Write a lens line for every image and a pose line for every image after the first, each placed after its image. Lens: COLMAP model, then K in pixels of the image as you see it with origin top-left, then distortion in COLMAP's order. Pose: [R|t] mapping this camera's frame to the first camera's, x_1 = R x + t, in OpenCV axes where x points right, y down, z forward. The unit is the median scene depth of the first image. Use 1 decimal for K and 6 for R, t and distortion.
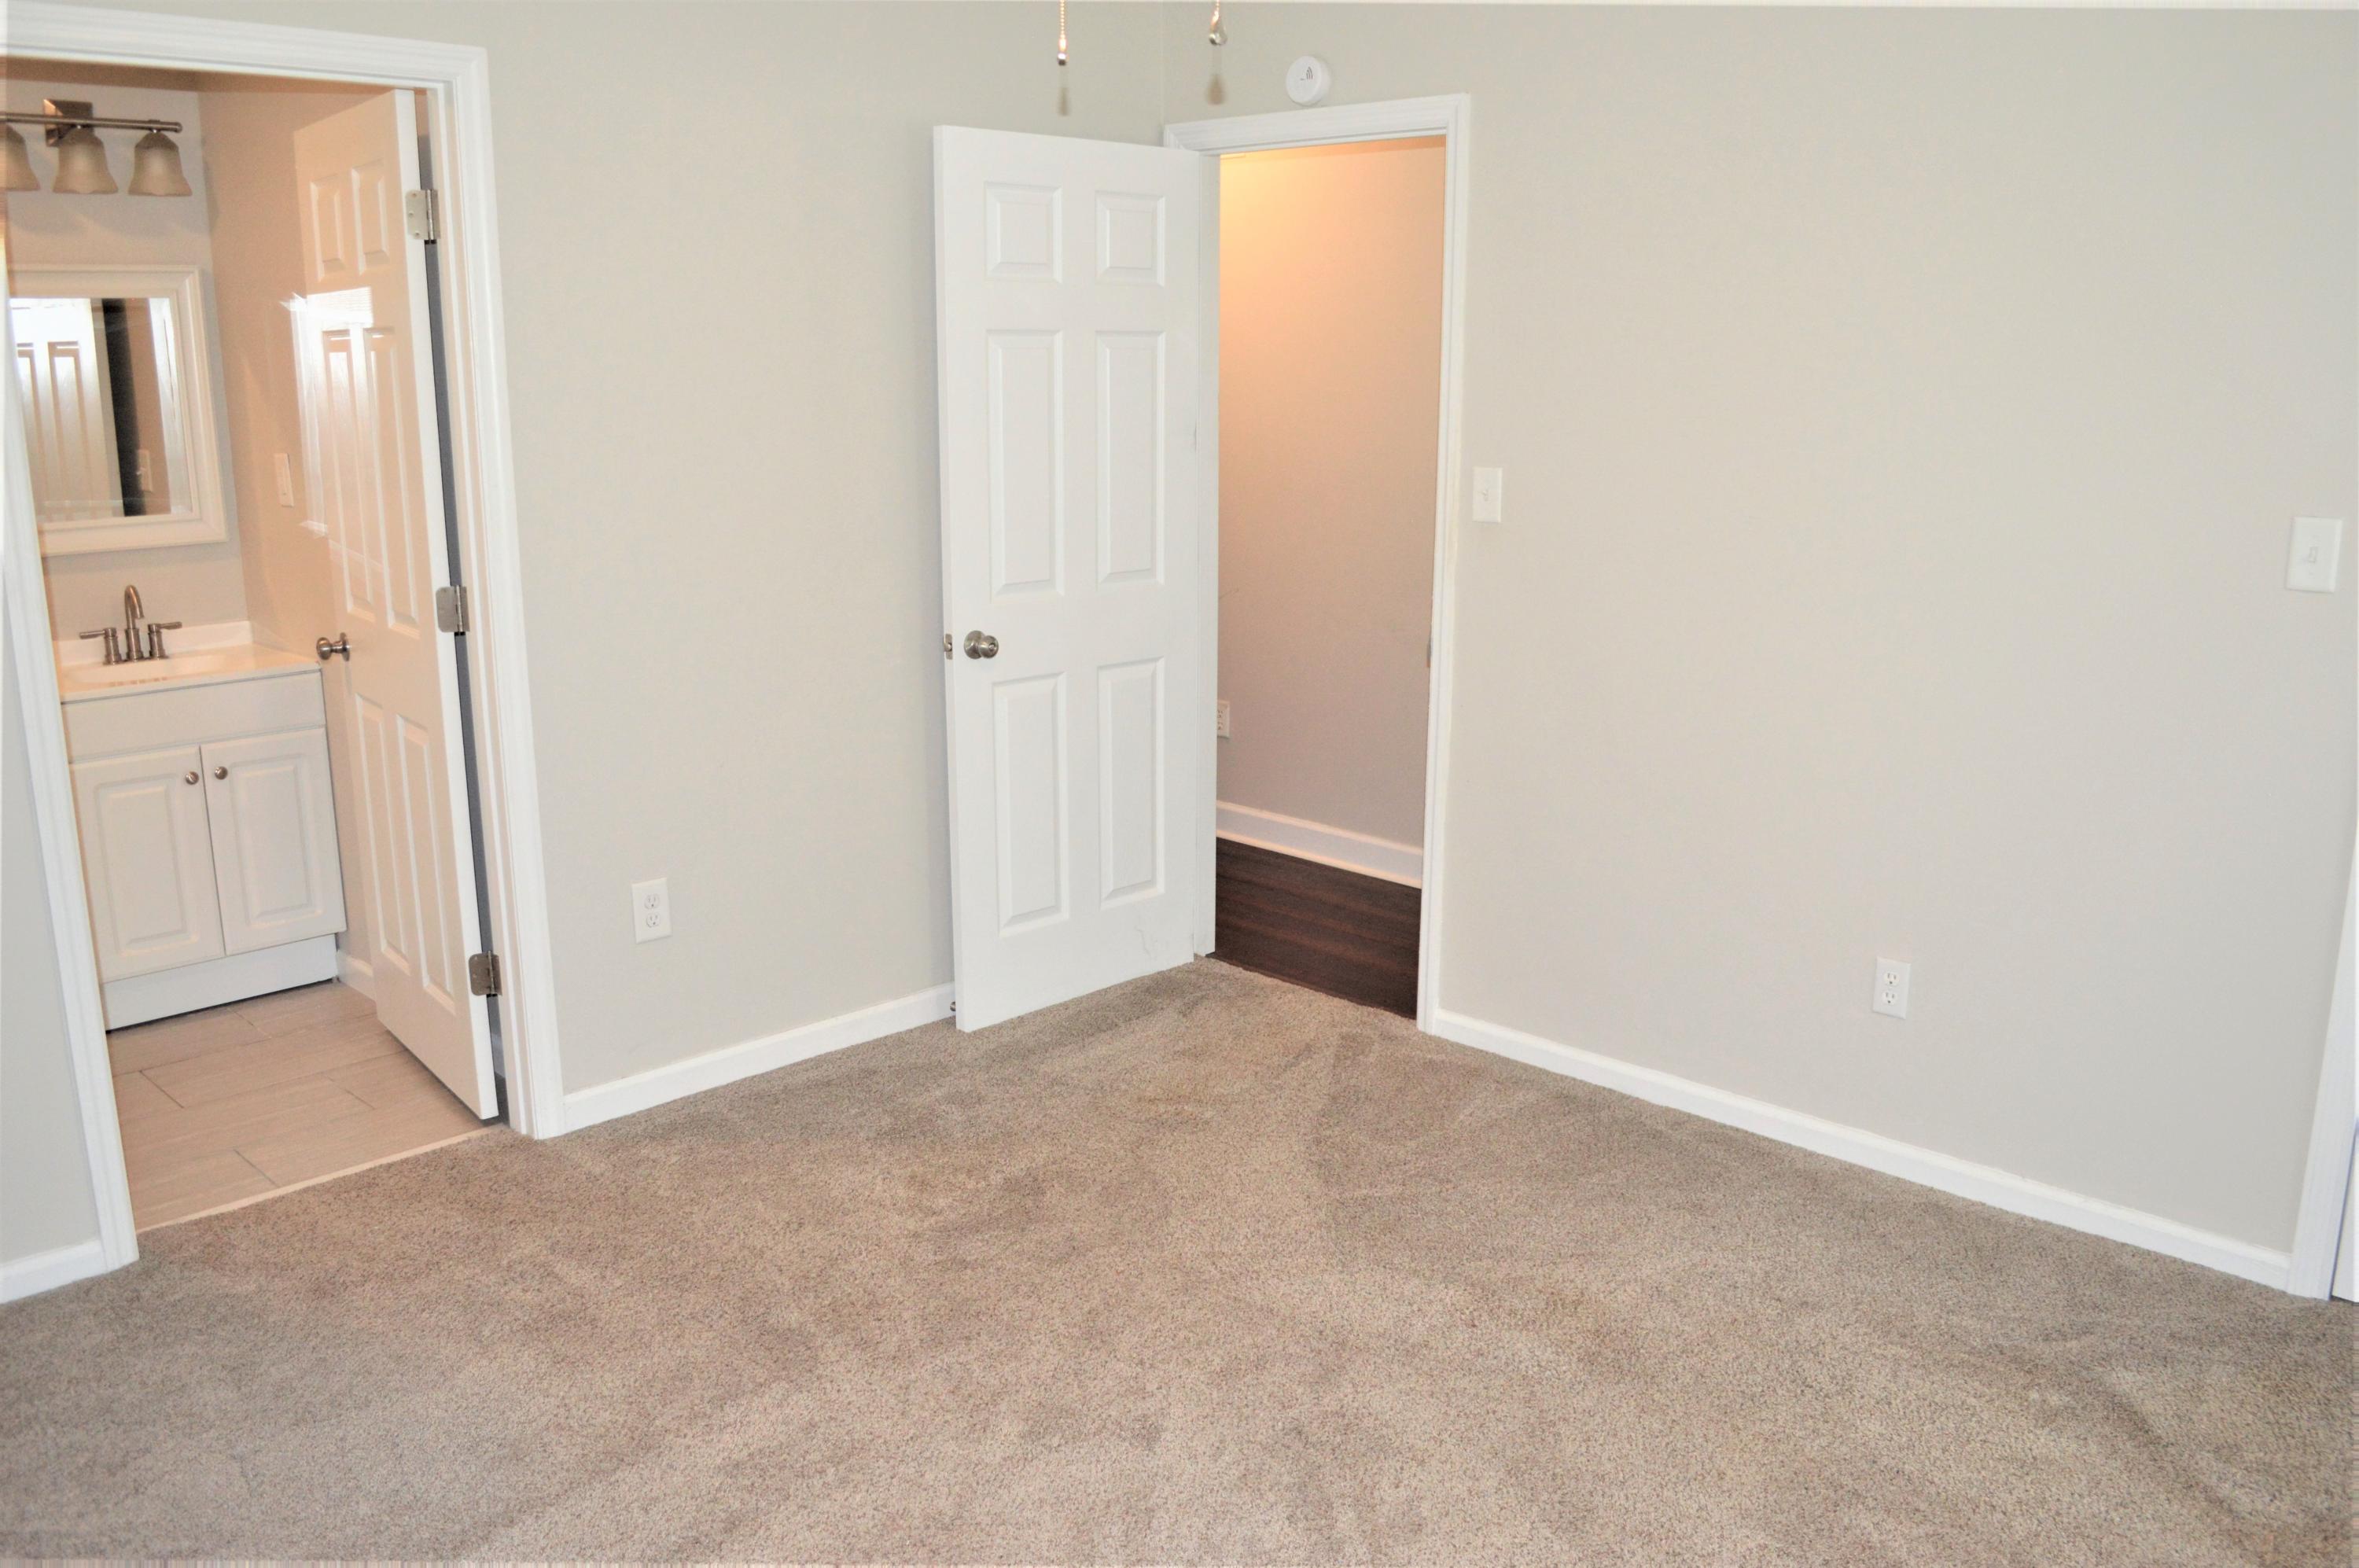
lens RADIAL K [[1883.4, 0, 1179.5], [0, 1883.4, 784.0], [0, 0, 1]] dist [-0.074018, -0.005988]
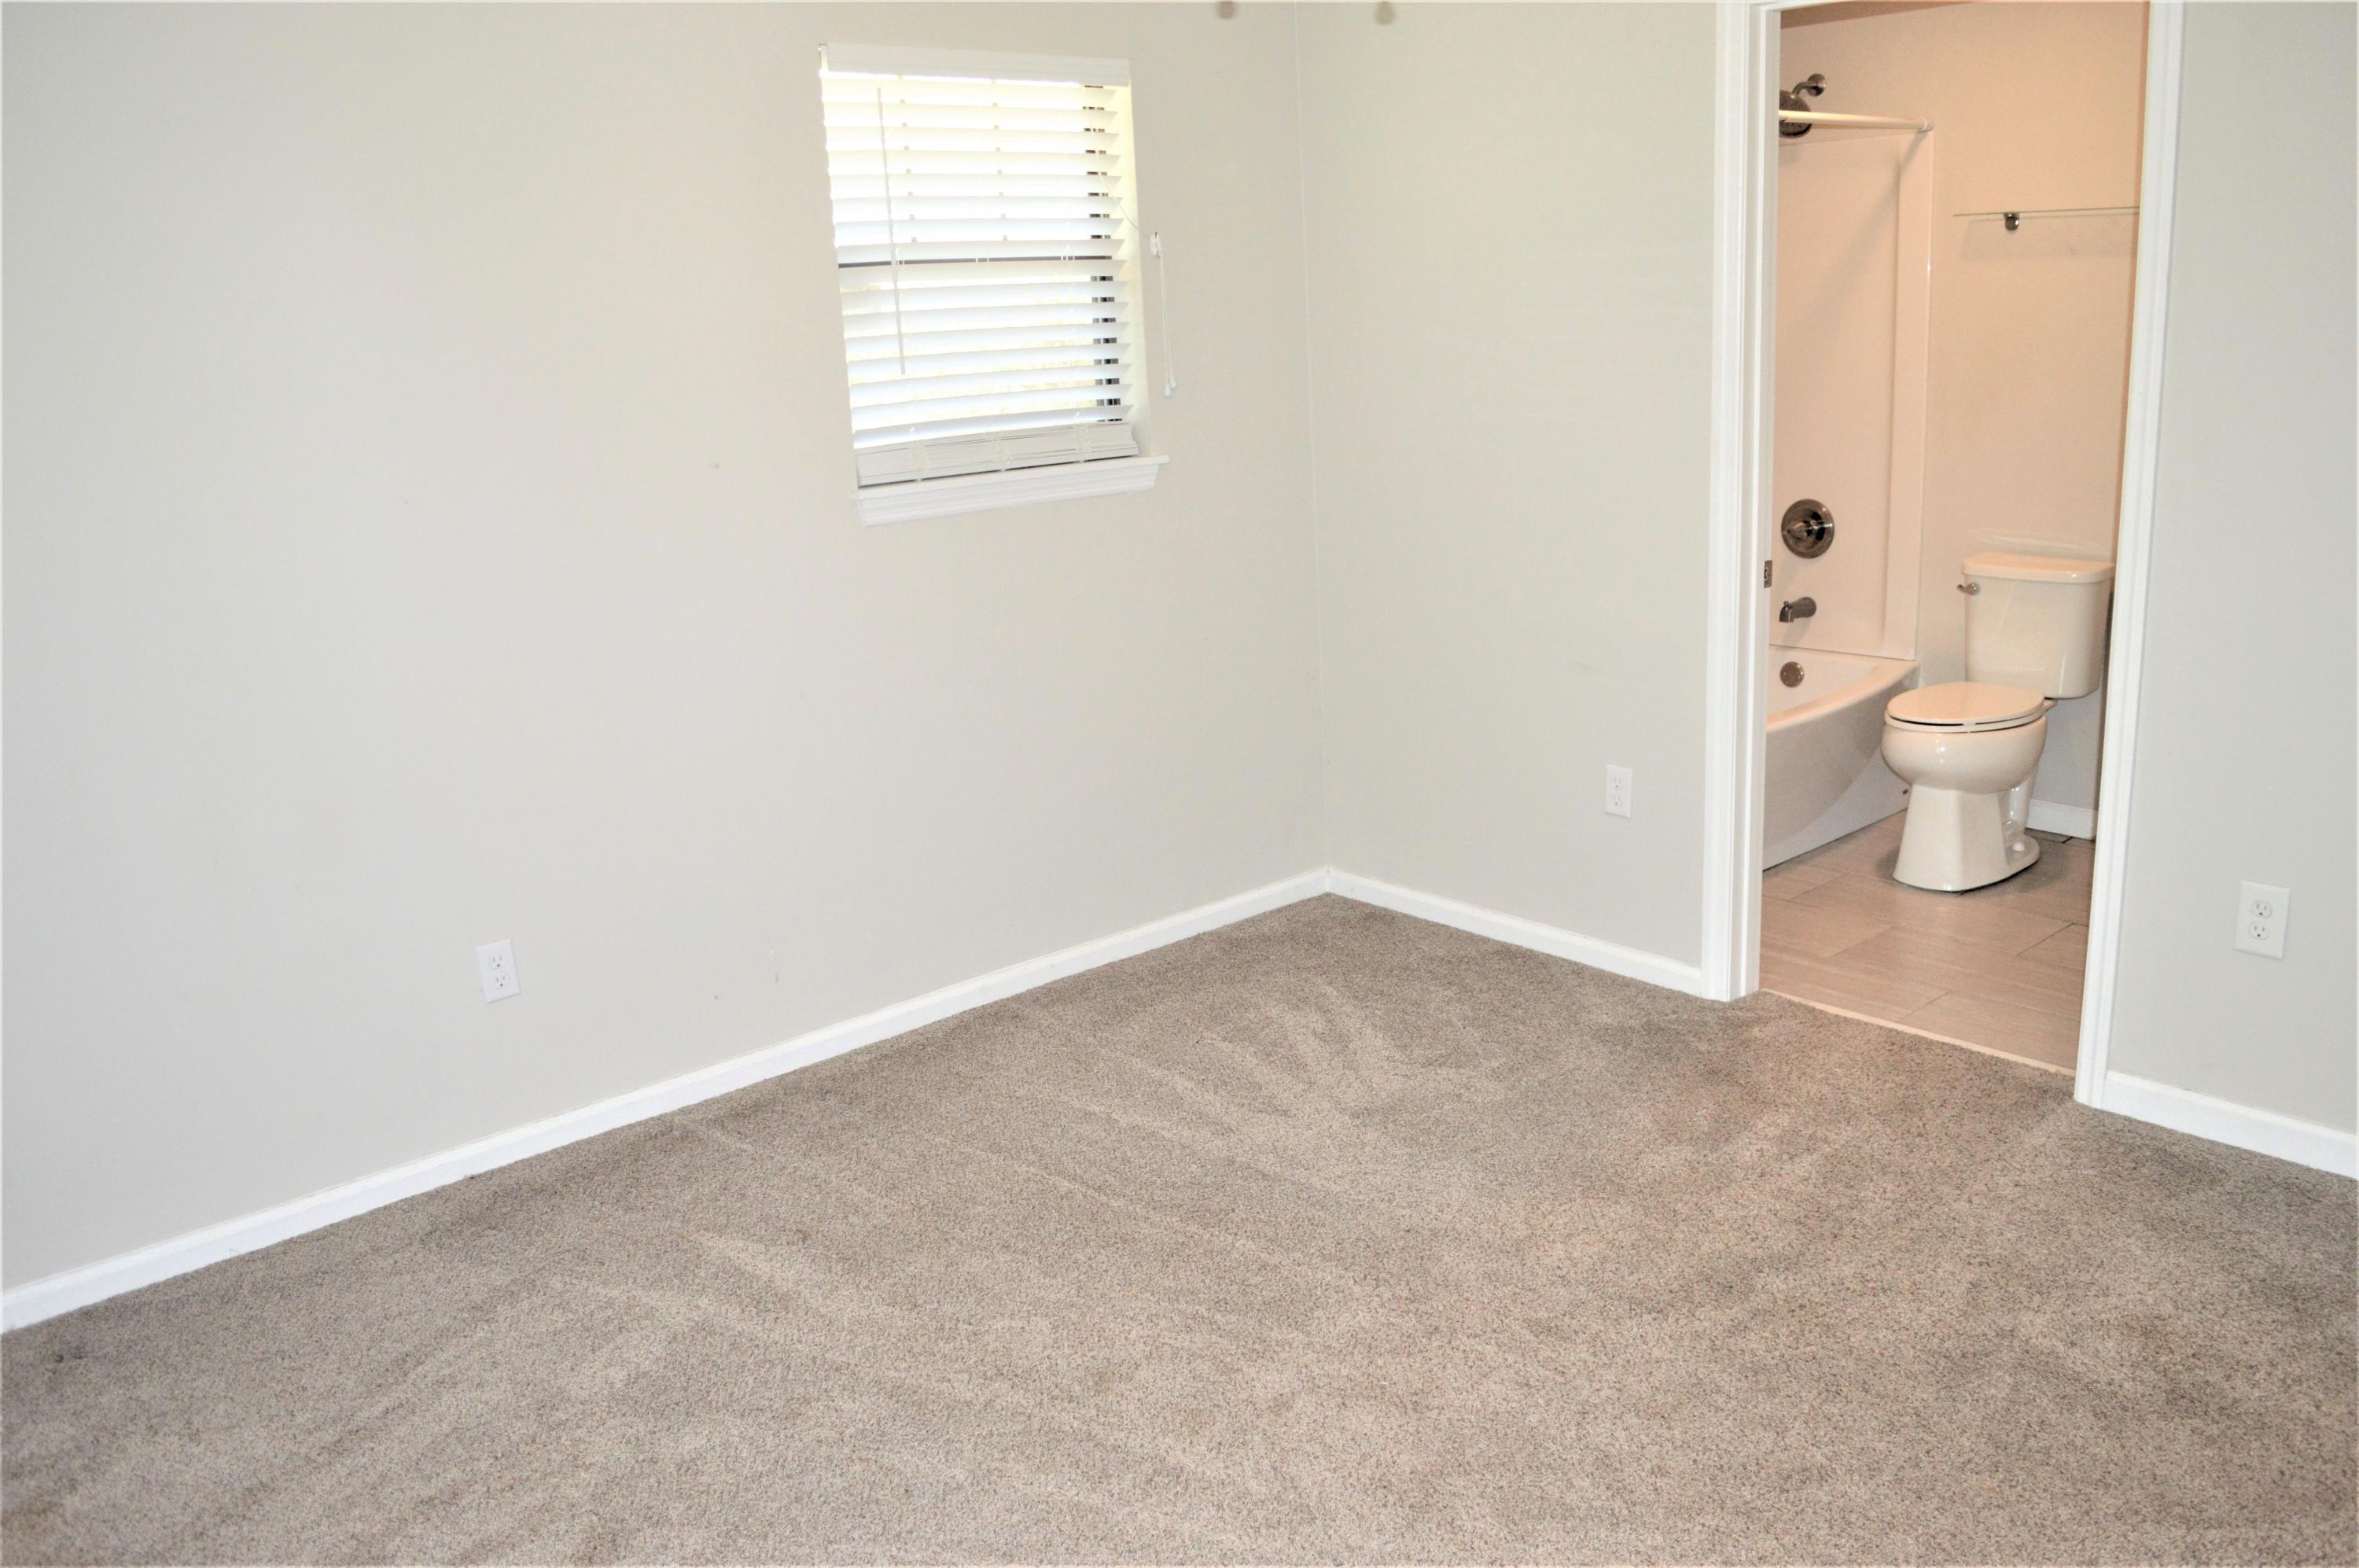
lens RADIAL K [[1883.4, 0, 1179.5], [0, 1883.4, 784.0], [0, 0, 1]] dist [-0.074018, -0.005988]
pose [[-0.077407, 0.252194, -0.964576, 0.551041], [-0.178361, 0.948368, 0.262269, -0.123349], [0.980916, 0.192344, -0.028429, 0.568476]]
